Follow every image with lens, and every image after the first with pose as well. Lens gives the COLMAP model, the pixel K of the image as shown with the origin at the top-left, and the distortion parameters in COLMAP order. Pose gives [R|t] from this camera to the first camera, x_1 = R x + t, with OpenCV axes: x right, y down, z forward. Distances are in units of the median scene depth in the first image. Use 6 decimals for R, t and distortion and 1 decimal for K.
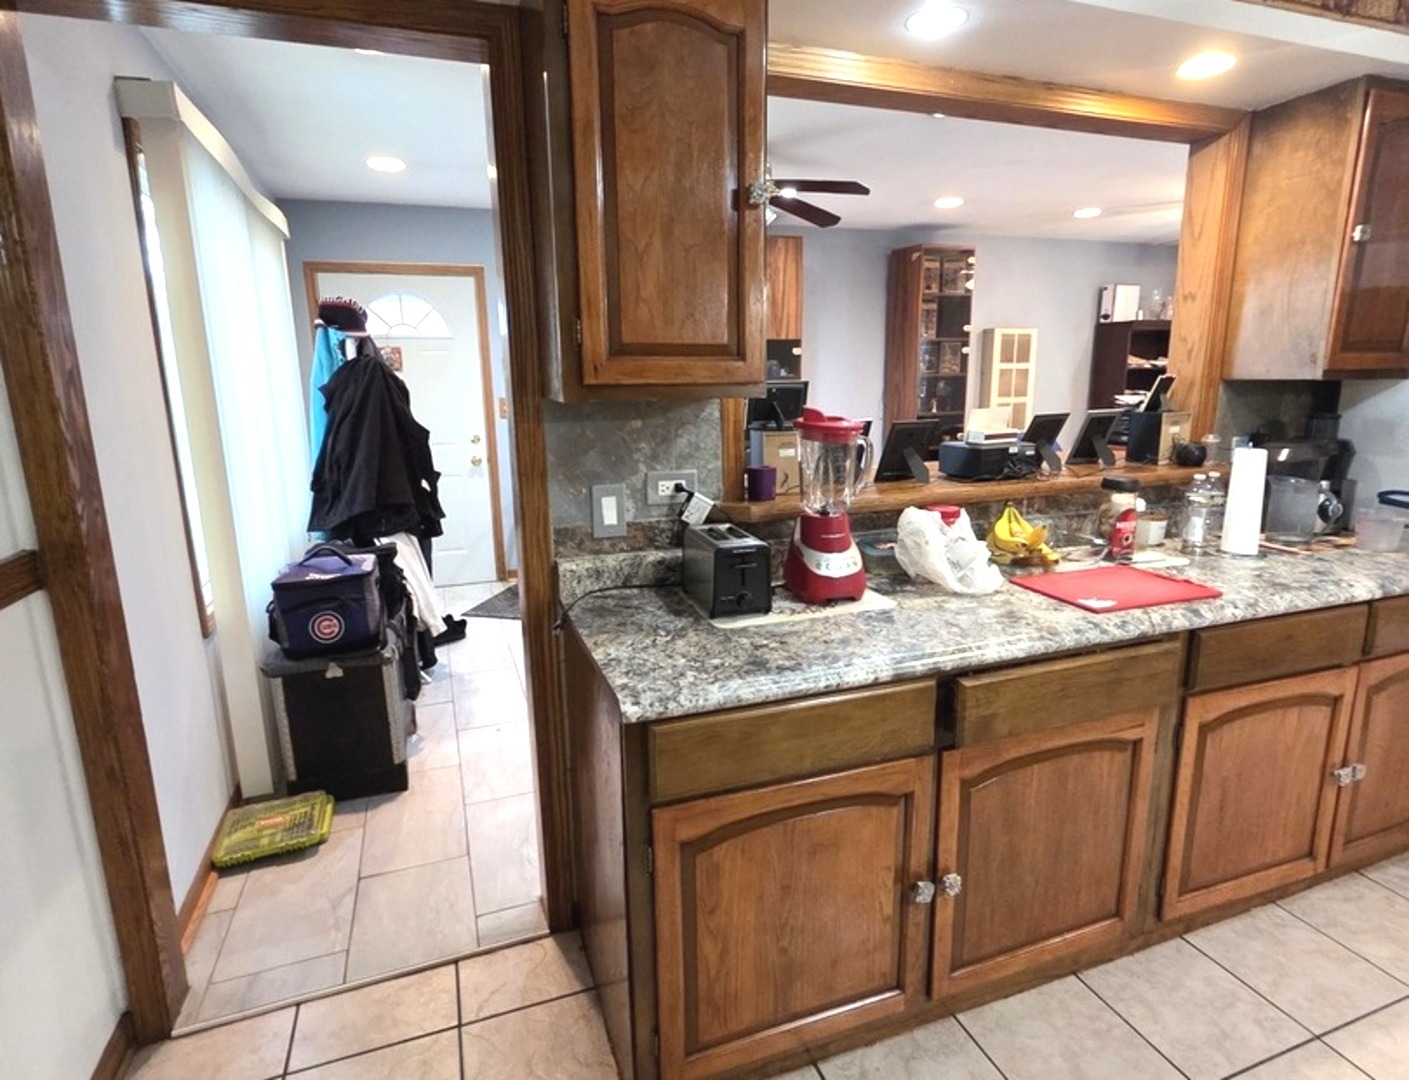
lens RADIAL K [[762.6, 0, 705.9], [0, 762.6, 537.9], [0, 0, 1]] dist [-0.002810, -0.000033]
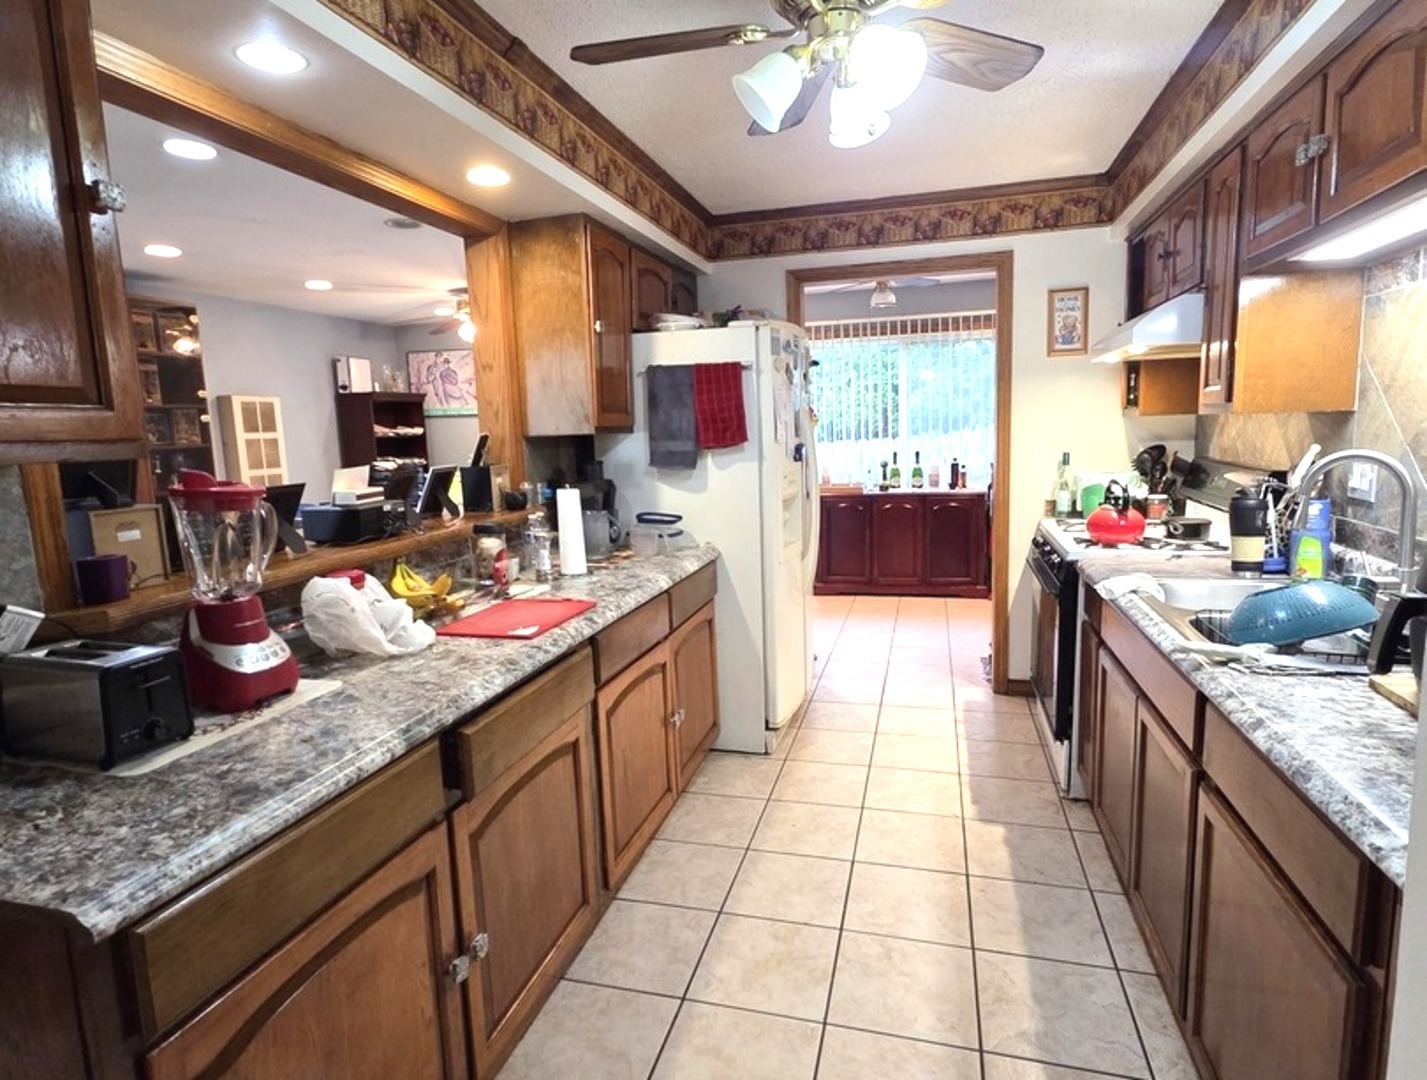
lens RADIAL K [[775.2, 0, 717.1], [0, 775.2, 536.8], [0, 0, 1]] dist [-0.001394, -0.000461]
pose [[0.578230, -0.118769, 0.807183, -0.188060], [0.196318, 0.980533, 0.003643, 0.002074], [-0.791902, 0.156358, 0.590290, 0.083420]]
